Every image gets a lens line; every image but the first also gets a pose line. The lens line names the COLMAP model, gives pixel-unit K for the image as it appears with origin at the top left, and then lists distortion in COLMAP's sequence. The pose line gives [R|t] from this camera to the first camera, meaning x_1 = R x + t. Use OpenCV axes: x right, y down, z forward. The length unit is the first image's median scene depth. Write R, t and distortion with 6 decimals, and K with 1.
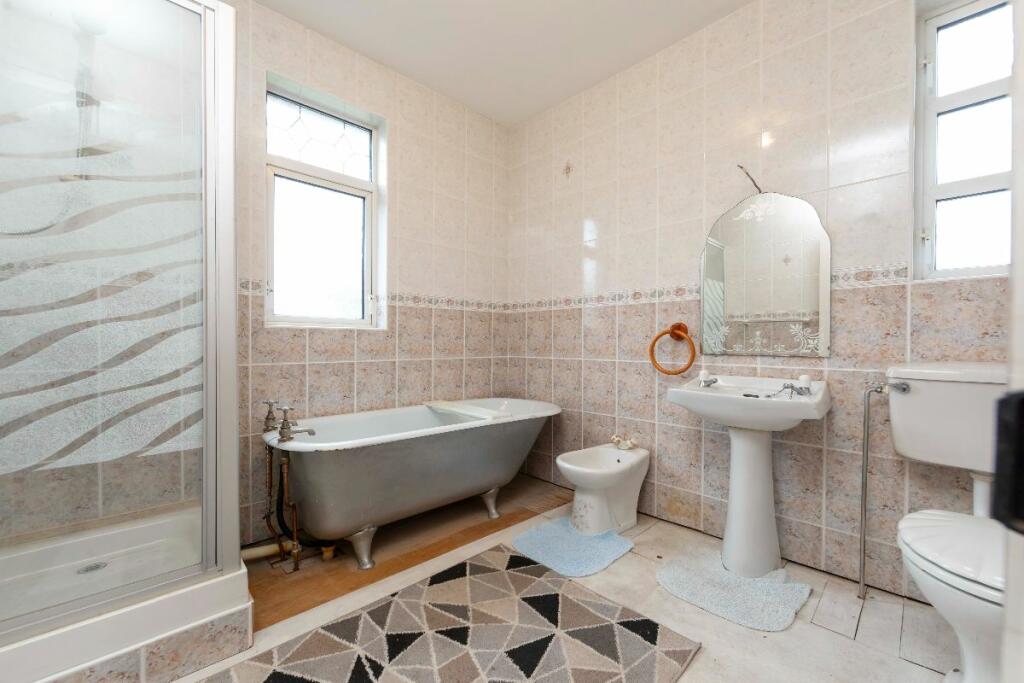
lens RADIAL K [[410.3, 0, 528.3], [0, 410.3, 345.7], [0, 0, 1]] dist [-0.003925, 0.000767]
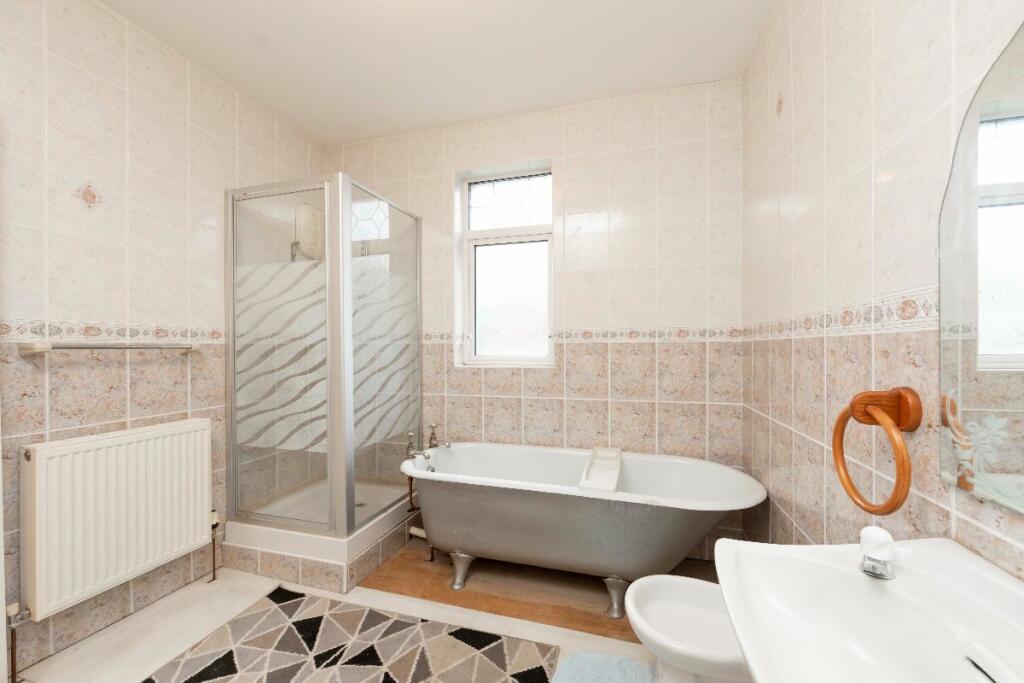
lens RADIAL K [[410.3, 0, 514.2], [0, 410.3, 347.7], [0, 0, 1]] dist [-0.003925, 0.000767]
pose [[0.473250, 0.000726, -0.880928, 0.722355], [-0.006020, 0.999979, -0.002409, -0.124542], [0.880908, 0.006443, 0.473245, 0.645390]]
